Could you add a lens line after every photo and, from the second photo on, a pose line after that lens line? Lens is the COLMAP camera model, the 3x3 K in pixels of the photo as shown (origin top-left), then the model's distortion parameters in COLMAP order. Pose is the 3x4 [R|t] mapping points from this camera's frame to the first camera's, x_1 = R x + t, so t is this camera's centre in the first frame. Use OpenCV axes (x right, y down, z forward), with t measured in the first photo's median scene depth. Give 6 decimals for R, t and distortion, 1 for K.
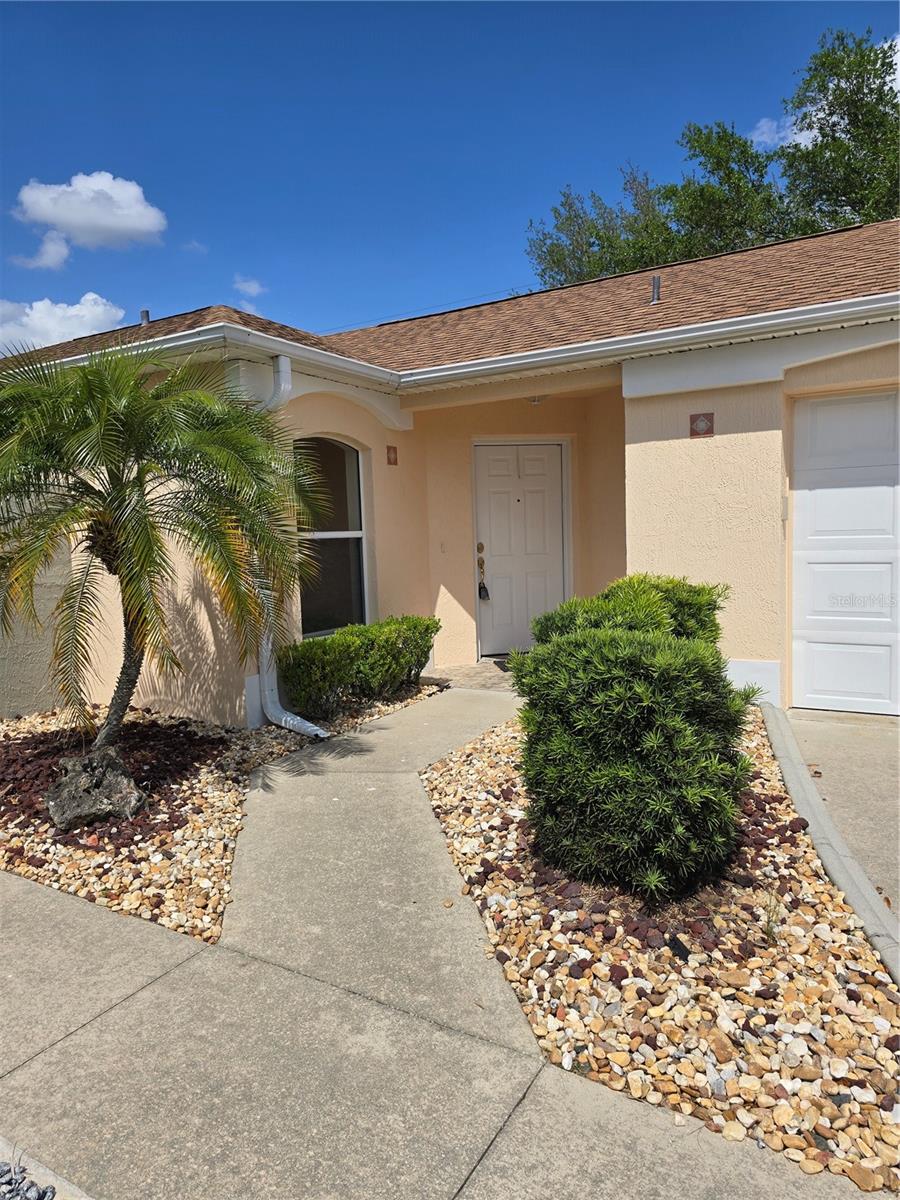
lens RADIAL K [[786.9, 0, 436.9], [0, 786.9, 601.2], [0, 0, 1]] dist [0.077571, -0.073959]
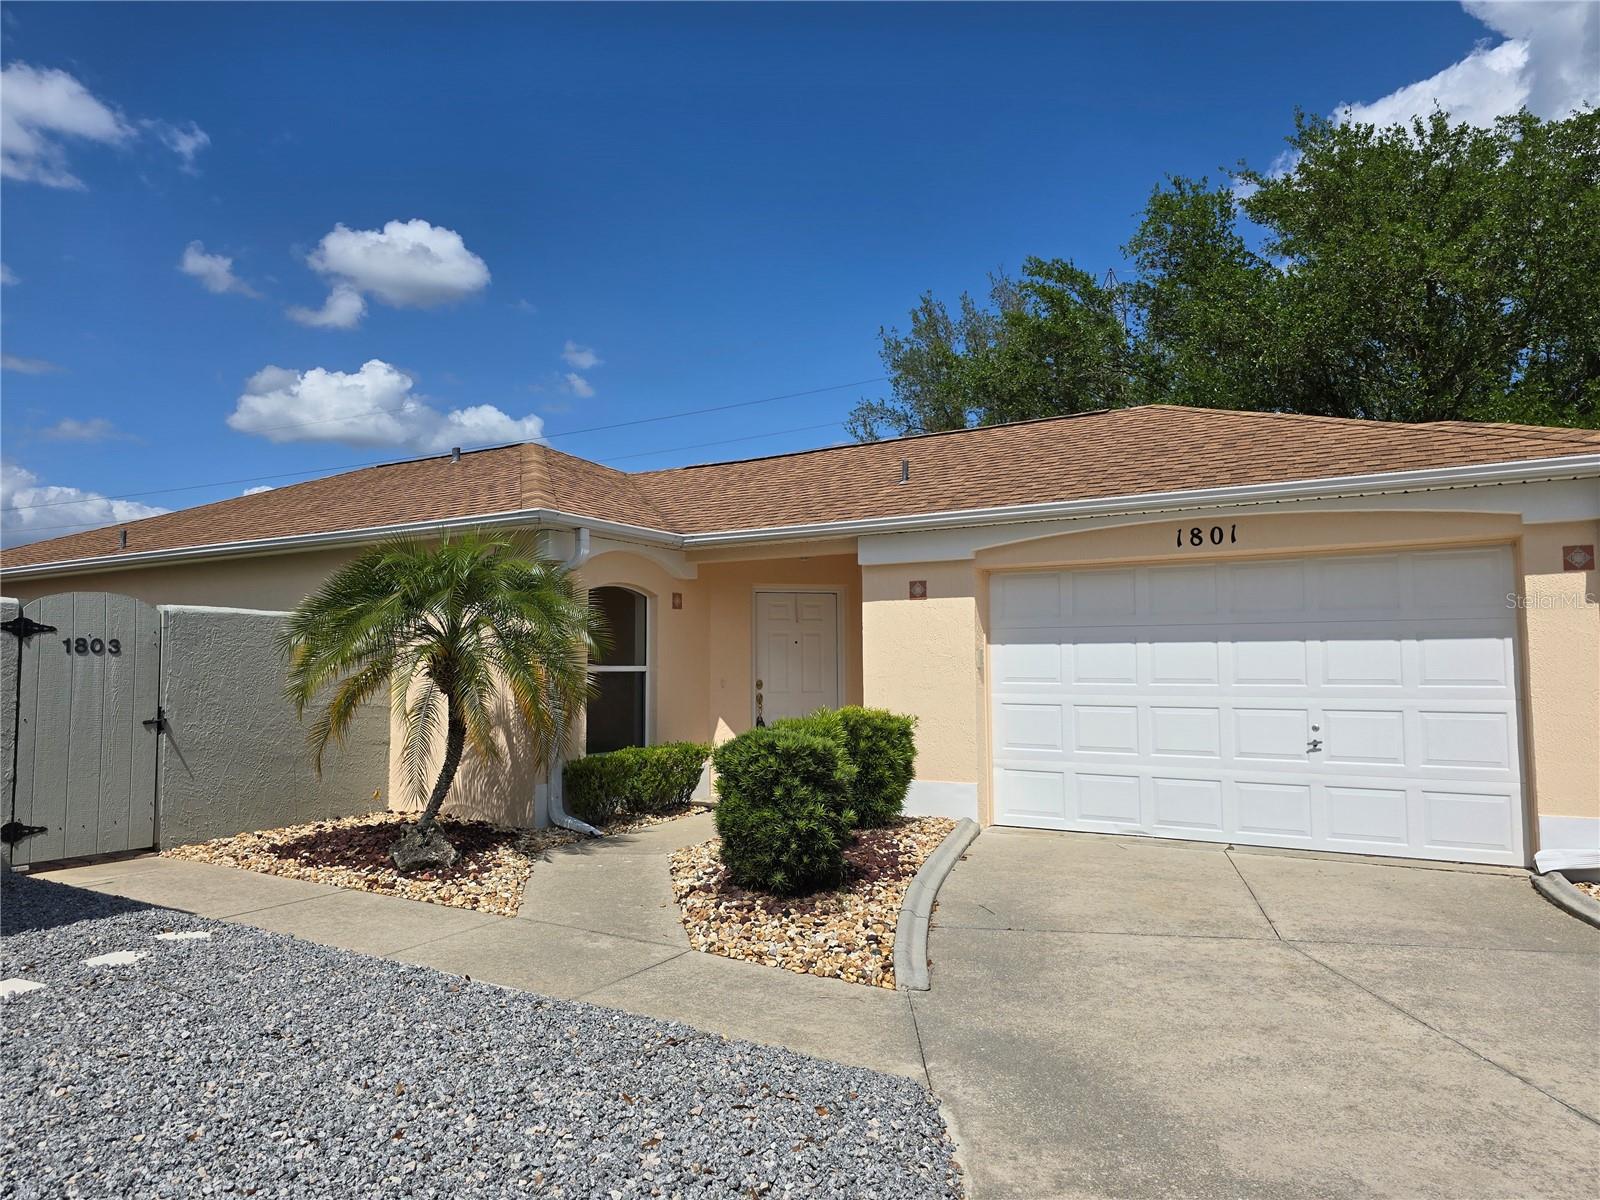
lens RADIAL K [[1049.2, 0, 796.3], [0, 1049.2, 603.9], [0, 0, 1]] dist [0.077571, -0.073959]
pose [[0.999549, 0.029667, 0.004570, 0.143865], [-0.028624, 0.987901, -0.152422, 0.060301], [-0.009036, 0.152222, 0.988305, -0.659602]]
